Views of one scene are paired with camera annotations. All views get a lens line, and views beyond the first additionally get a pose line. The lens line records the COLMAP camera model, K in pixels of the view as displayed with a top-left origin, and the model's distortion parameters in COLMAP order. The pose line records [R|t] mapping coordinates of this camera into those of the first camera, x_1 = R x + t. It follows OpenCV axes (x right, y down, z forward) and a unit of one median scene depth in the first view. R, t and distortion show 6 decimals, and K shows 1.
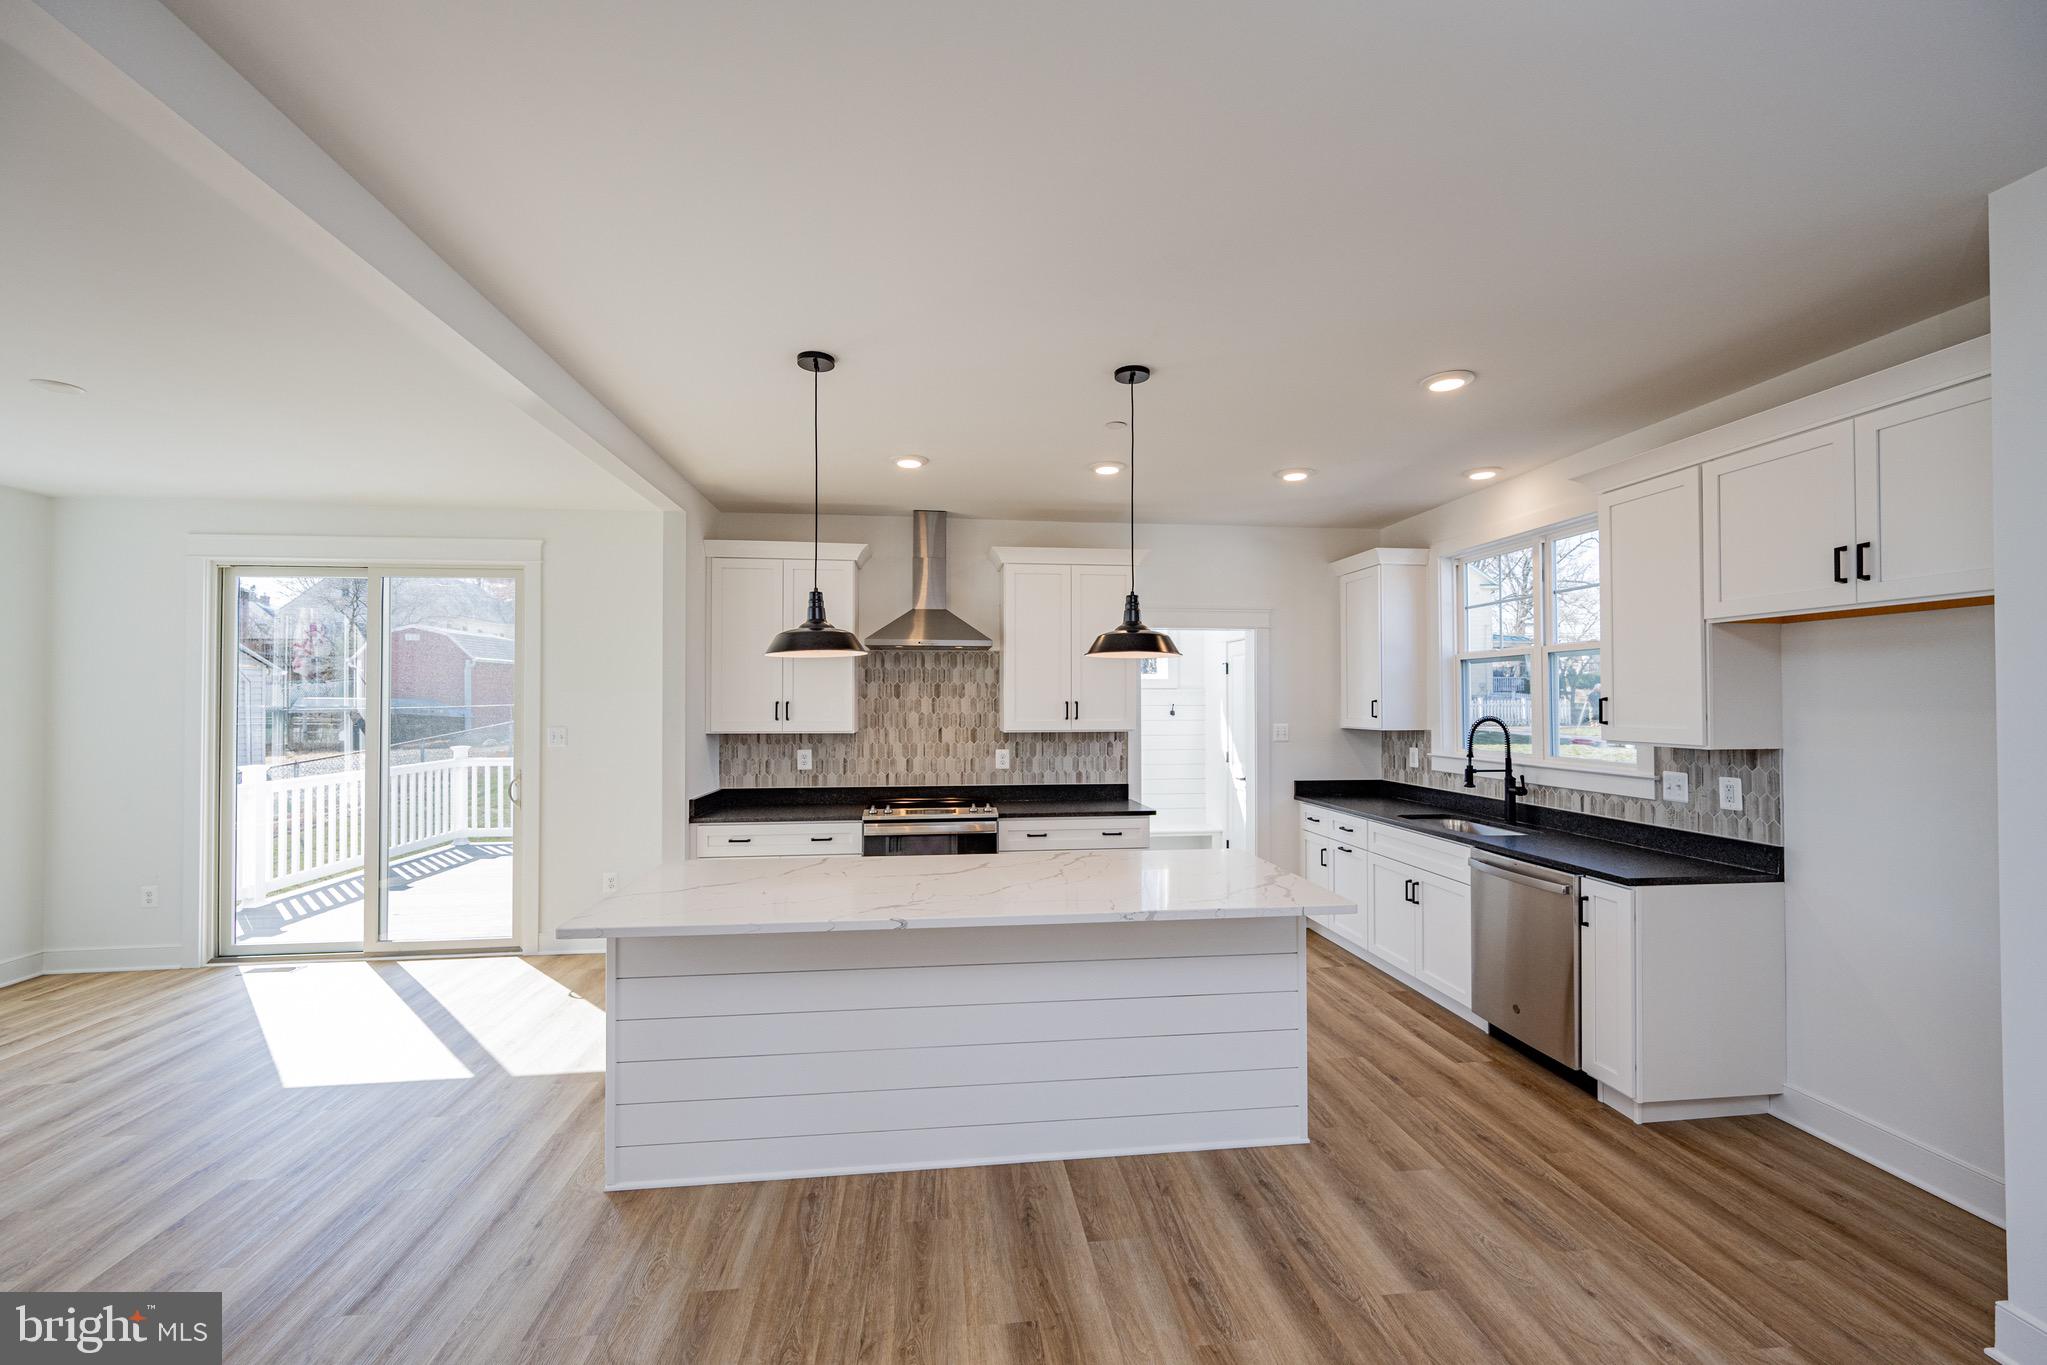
lens RADIAL K [[818.3, 0, 1021.5], [0, 818.3, 690.9], [0, 0, 1]] dist [0.002245, 0.000350]
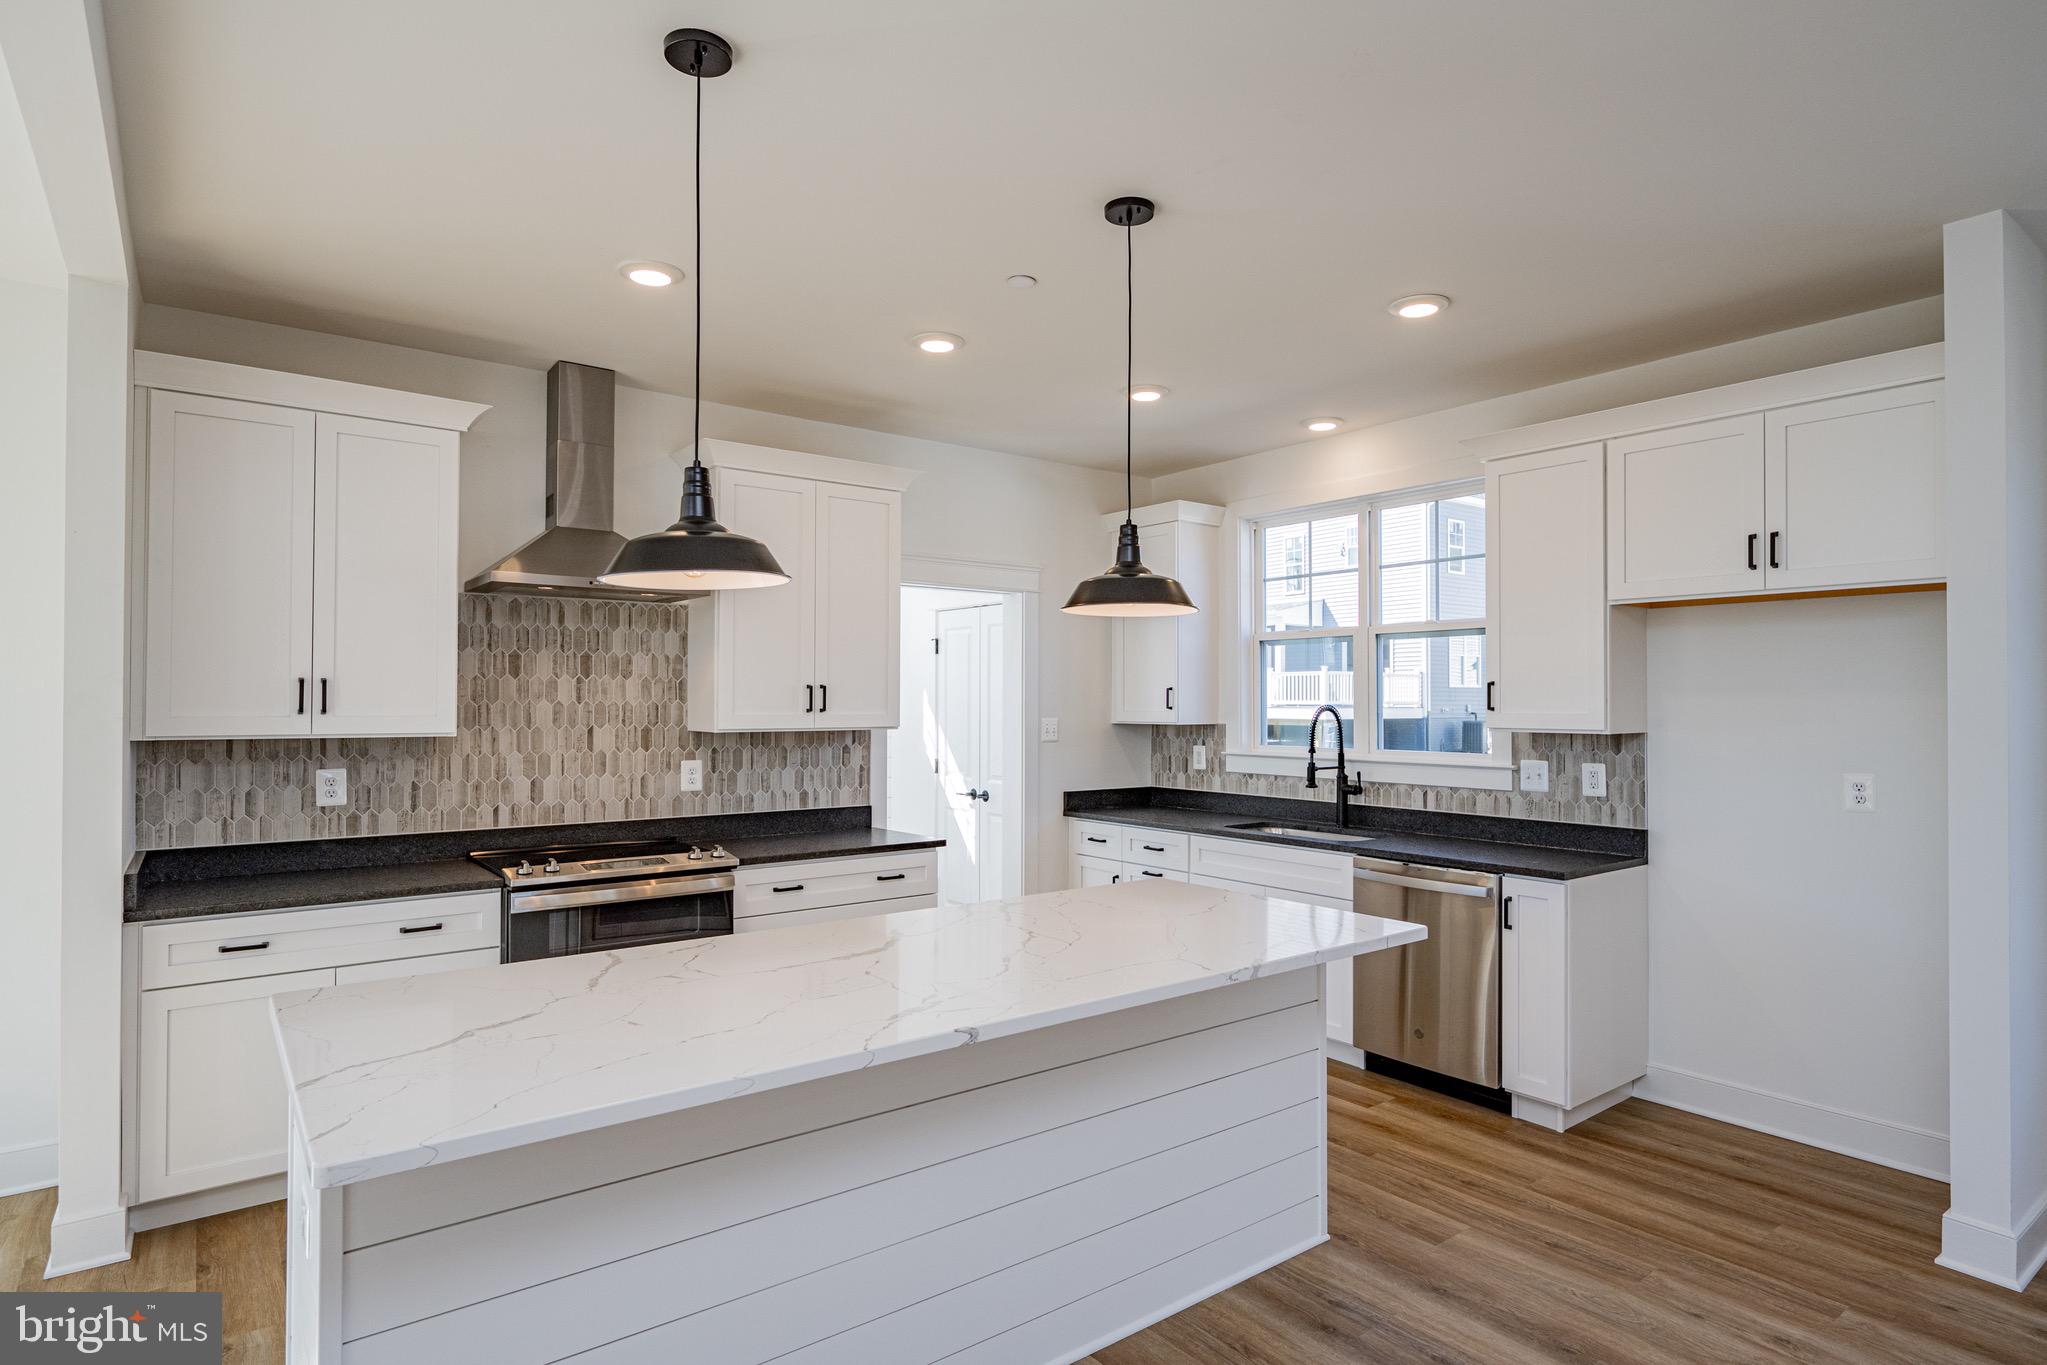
lens RADIAL K [[1099.1, 0, 1026.3], [0, 1099.1, 688.3], [0, 0, 1]] dist [-0.003828, 0.002571]
pose [[0.856254, 0.009354, 0.516470, -0.323108], [-0.009443, 0.999952, -0.002454, 0.020285], [-0.516468, -0.002775, 0.856302, 0.179712]]
